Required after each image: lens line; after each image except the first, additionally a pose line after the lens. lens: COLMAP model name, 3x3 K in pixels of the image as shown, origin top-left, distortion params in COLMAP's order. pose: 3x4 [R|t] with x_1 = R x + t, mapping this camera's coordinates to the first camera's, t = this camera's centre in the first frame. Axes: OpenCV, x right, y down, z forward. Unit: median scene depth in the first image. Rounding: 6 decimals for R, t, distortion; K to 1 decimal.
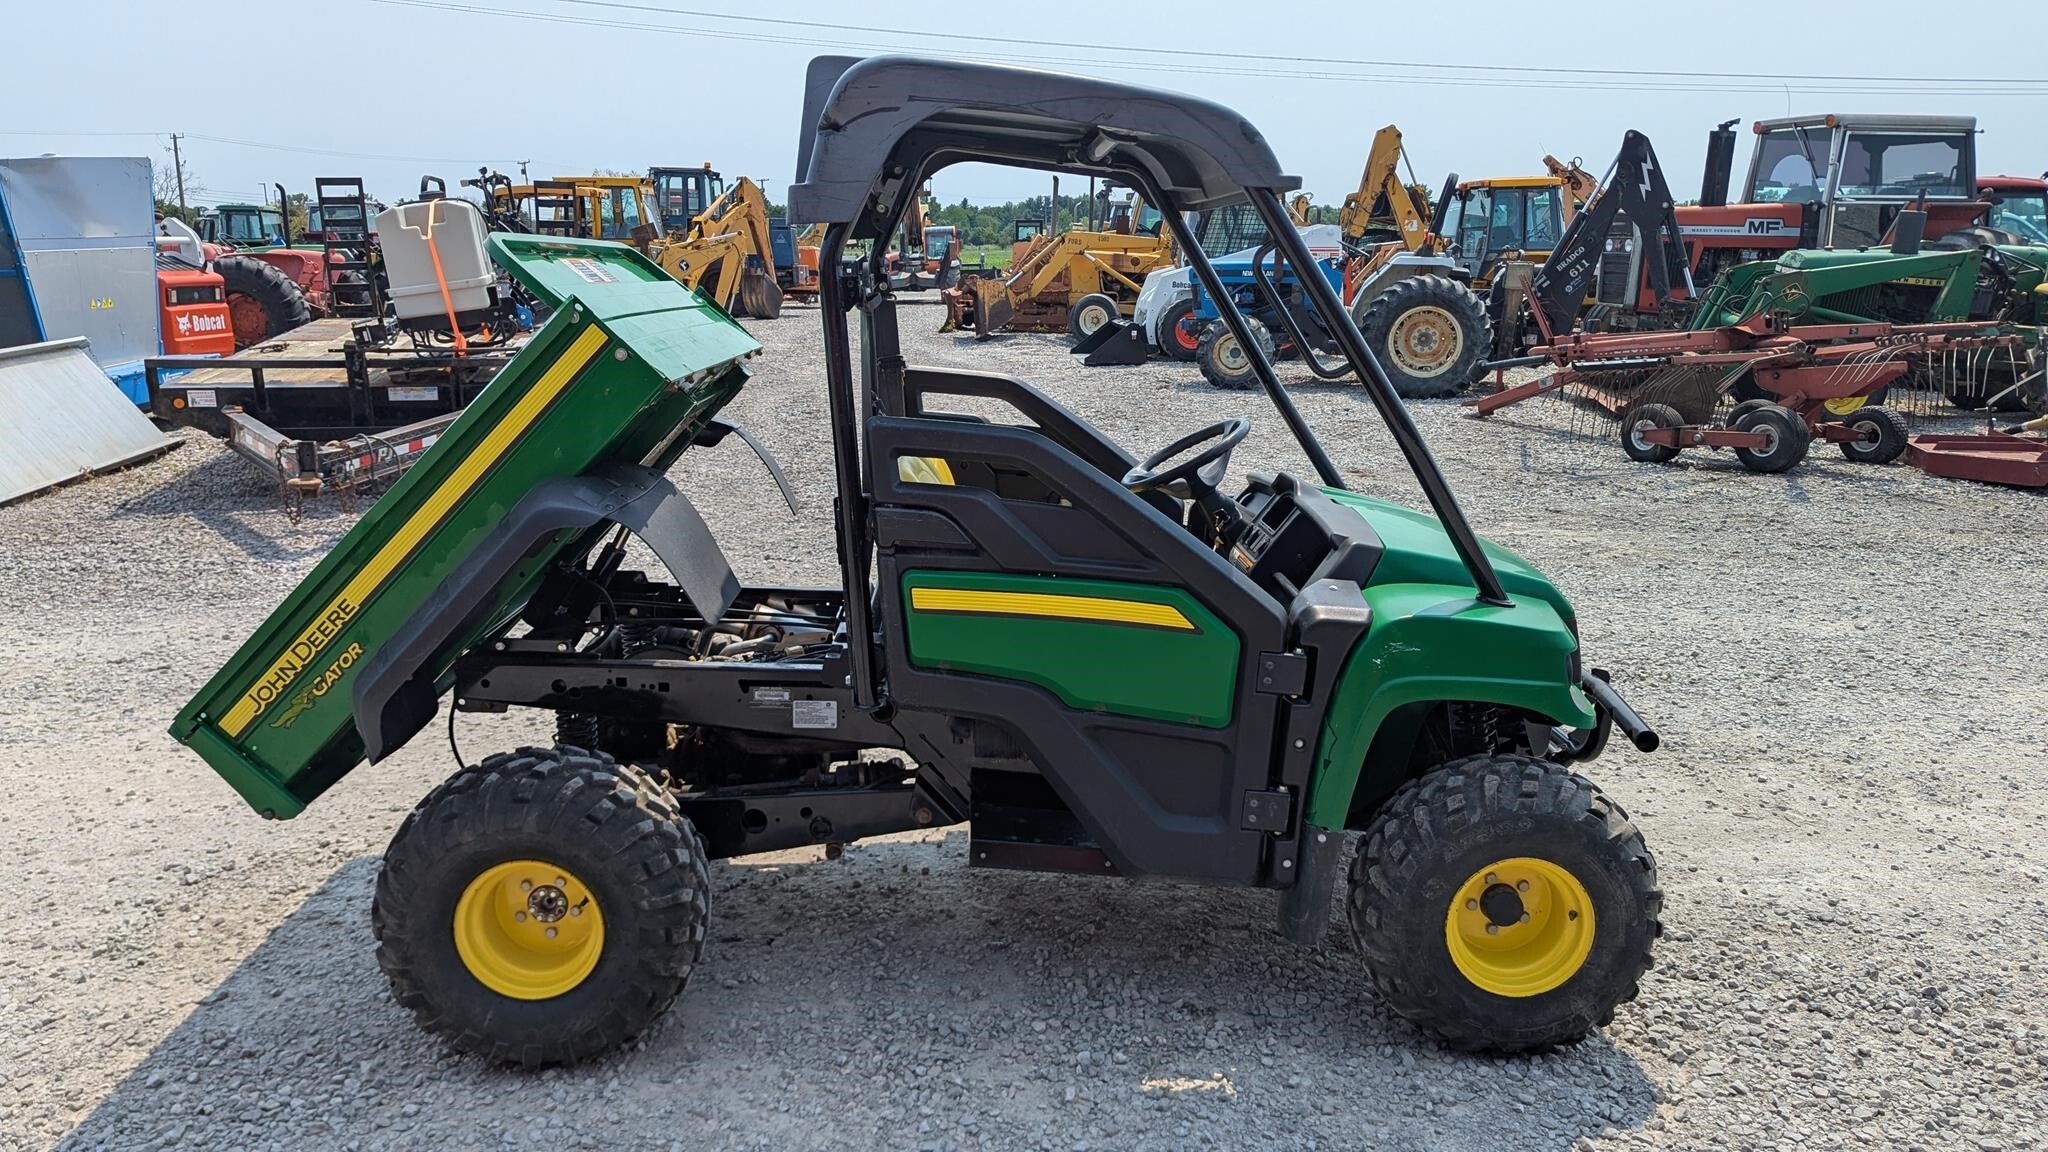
lens RADIAL K [[1444.3, 0, 1020.4], [0, 1444.3, 551.3], [0, 0, 1]] dist [0.062918, -0.062577]
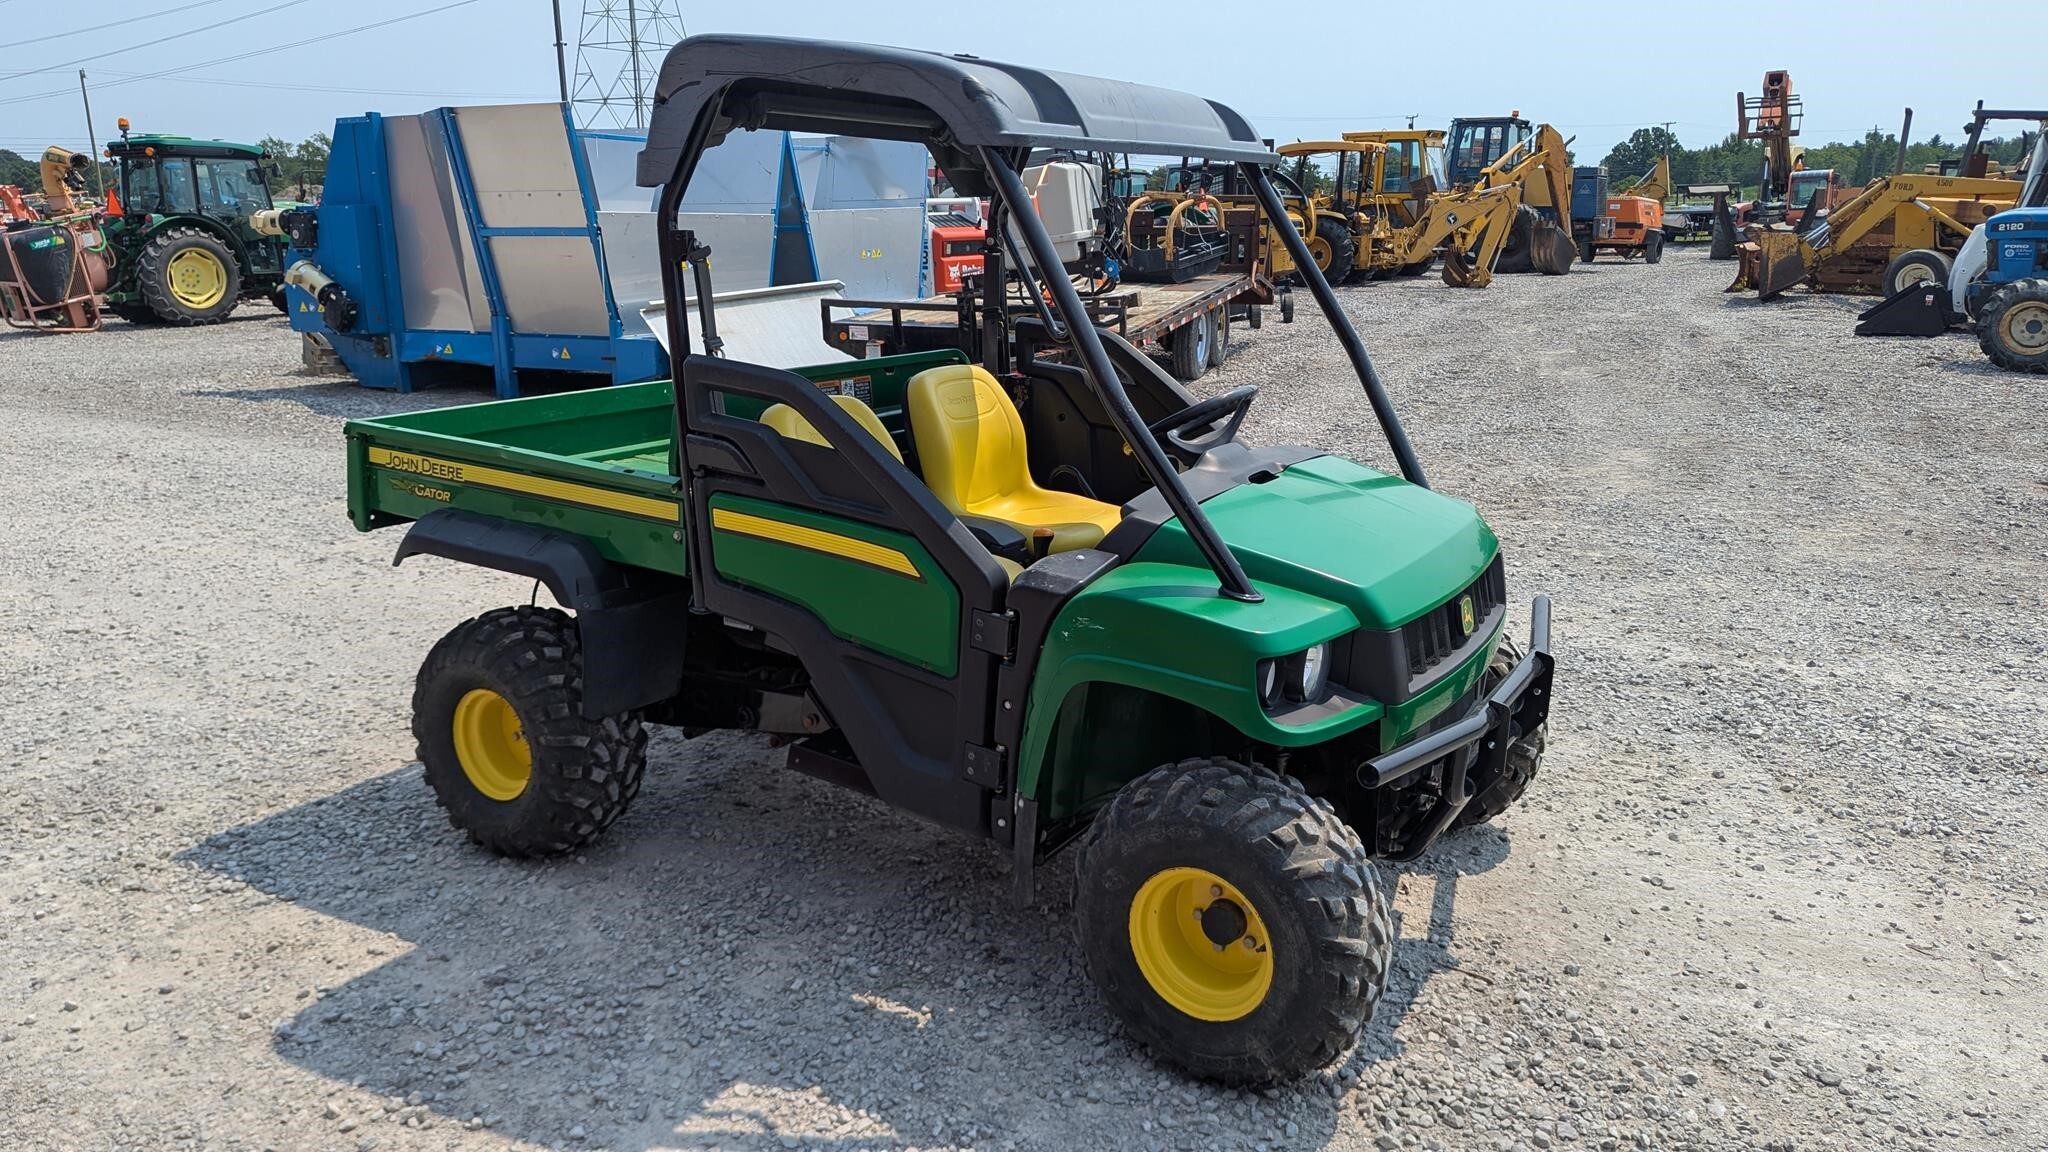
lens RADIAL K [[1452.6, 0, 1030.8], [0, 1452.6, 551.0], [0, 0, 1]] dist [0.065122, -0.066357]
pose [[0.842334, 0.119481, -0.525545, 0.664058], [-0.103014, 0.992832, 0.060608, -0.033097], [0.529019, 0.003087, 0.848604, 0.144191]]
